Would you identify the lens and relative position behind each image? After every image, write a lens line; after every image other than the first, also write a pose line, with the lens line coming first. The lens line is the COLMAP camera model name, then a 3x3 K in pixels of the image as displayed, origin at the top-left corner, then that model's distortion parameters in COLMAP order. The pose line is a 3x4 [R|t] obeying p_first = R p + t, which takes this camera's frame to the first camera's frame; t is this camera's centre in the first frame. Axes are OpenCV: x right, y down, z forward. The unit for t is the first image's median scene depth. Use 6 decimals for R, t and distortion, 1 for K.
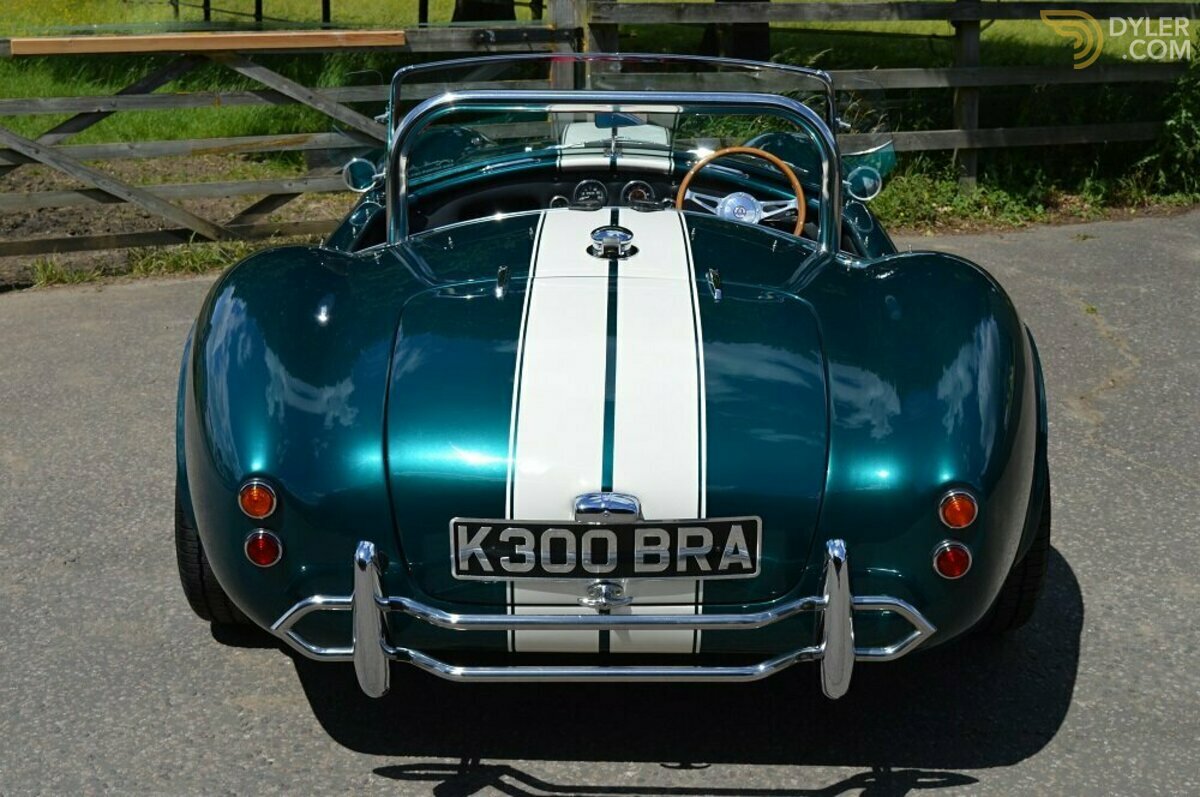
lens RADIAL K [[1515.0, 0, 601.9], [0, 1515.0, 402.7], [0, 0, 1]] dist [-0.037363, 0.000000]
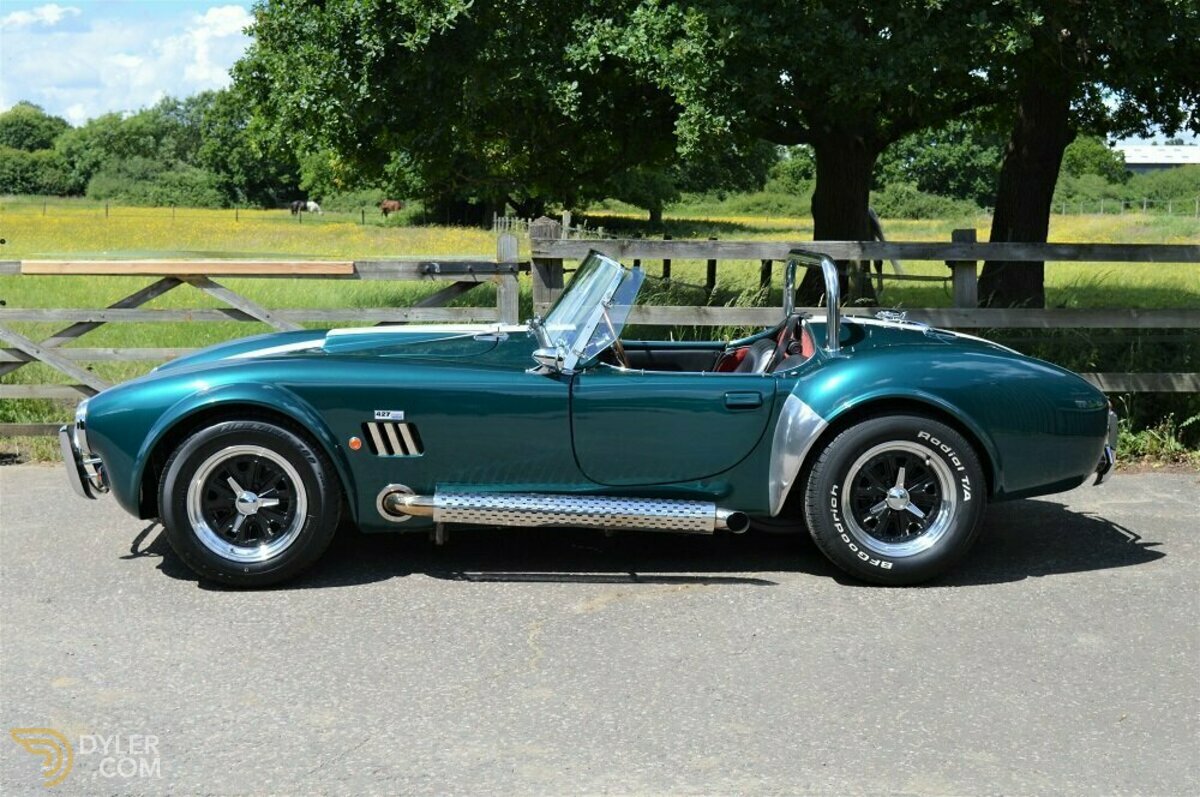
lens RADIAL K [[1633.7, 0, 602.8], [0, 1633.7, 401.6], [0, 0, 1]] dist [-0.019160, 0.000000]
pose [[0.927238, 0.038952, -0.372442, 0.535479], [-0.104953, 0.981746, -0.158617, 0.033845], [0.359465, 0.186165, 0.914400, -0.035585]]
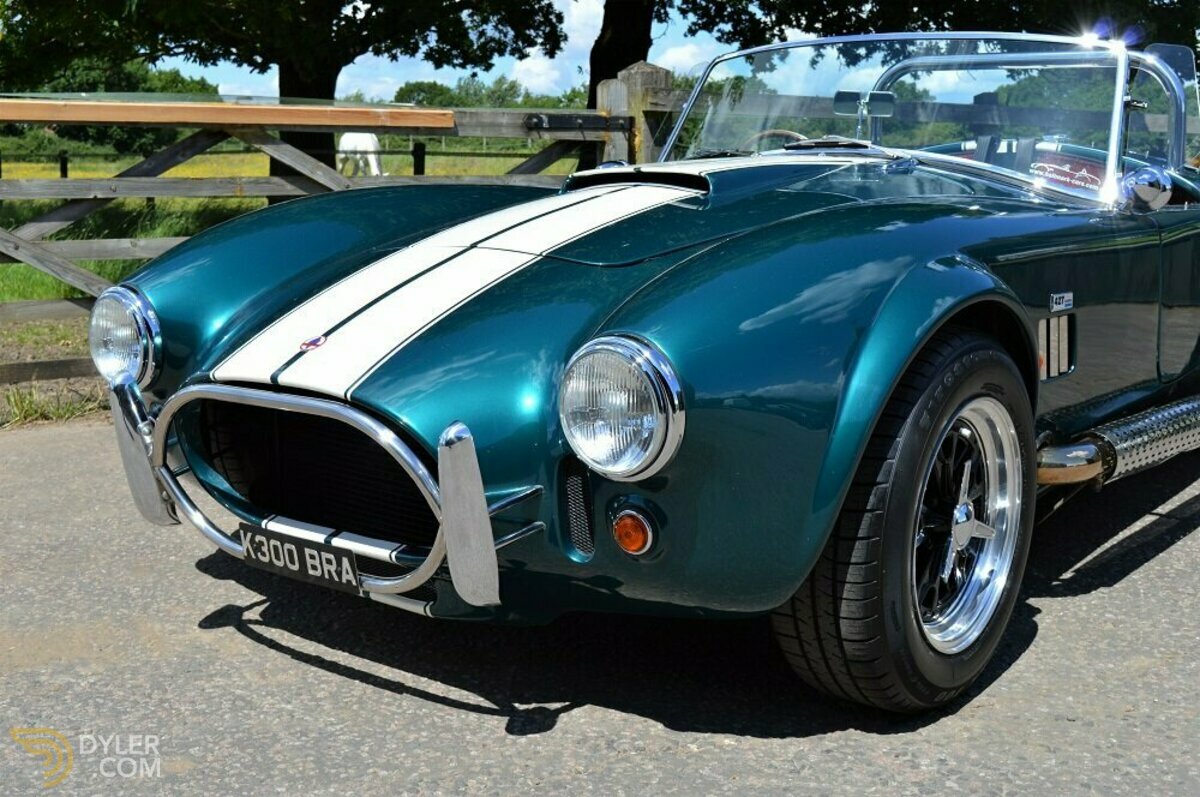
lens RADIAL K [[1415.6, 0, 598.1], [0, 1415.6, 393.9], [0, 0, 1]] dist [-0.048975, 0.000000]
pose [[0.980506, -0.034845, 0.193376, -0.222685], [0.059698, 0.990457, -0.124224, 0.012880], [-0.187202, 0.133346, 0.973229, 0.257384]]
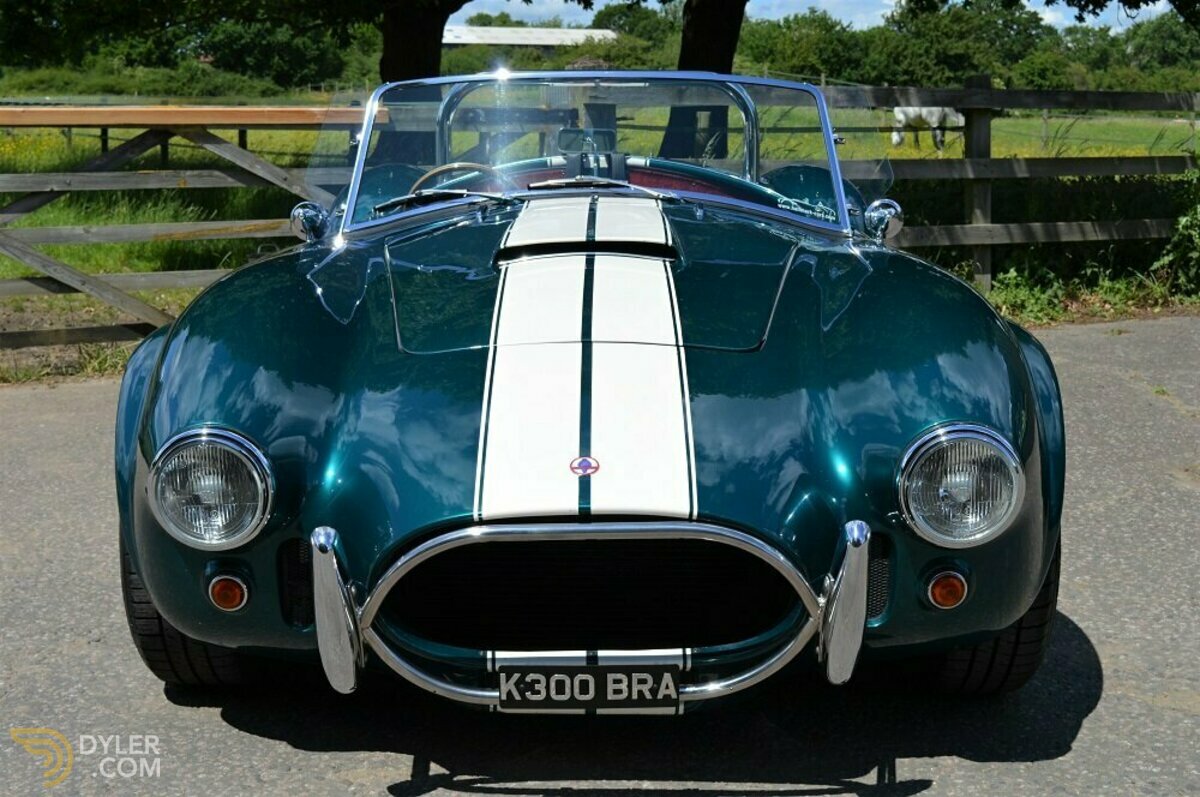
lens RADIAL K [[1633.7, 0, 596.9], [0, 1633.7, 406.1], [0, 0, 1]] dist [-0.019160, 0.000000]
pose [[0.998356, -0.011270, 0.056198, -0.066469], [0.017117, 0.994360, -0.104672, 0.040731], [-0.054701, 0.105462, 0.992918, 0.035023]]
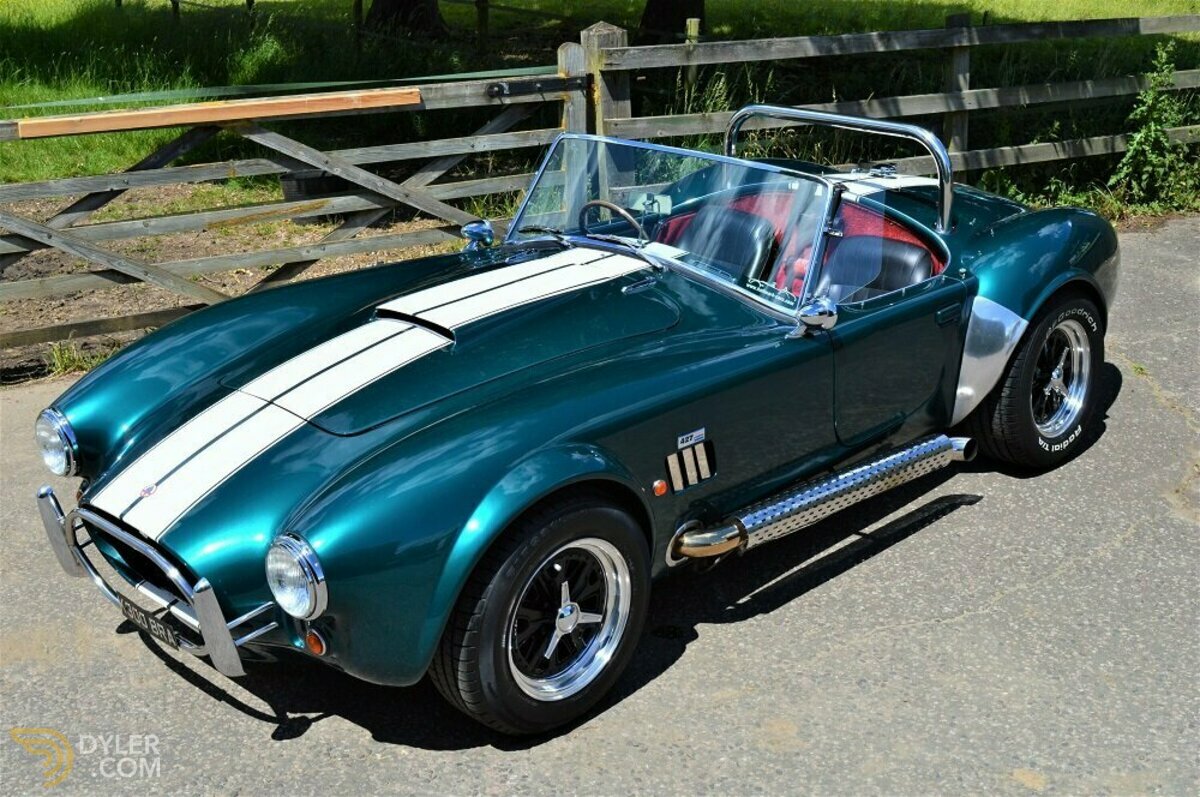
lens RADIAL K [[1455.0, 0, 601.5], [0, 1455.0, 389.8], [0, 0, 1]] dist [-0.043091, 0.000000]
pose [[0.996087, -0.042251, 0.077624, -0.100967], [0.038866, 0.998248, 0.044609, -0.095850], [-0.079373, -0.041417, 0.995984, 0.056789]]
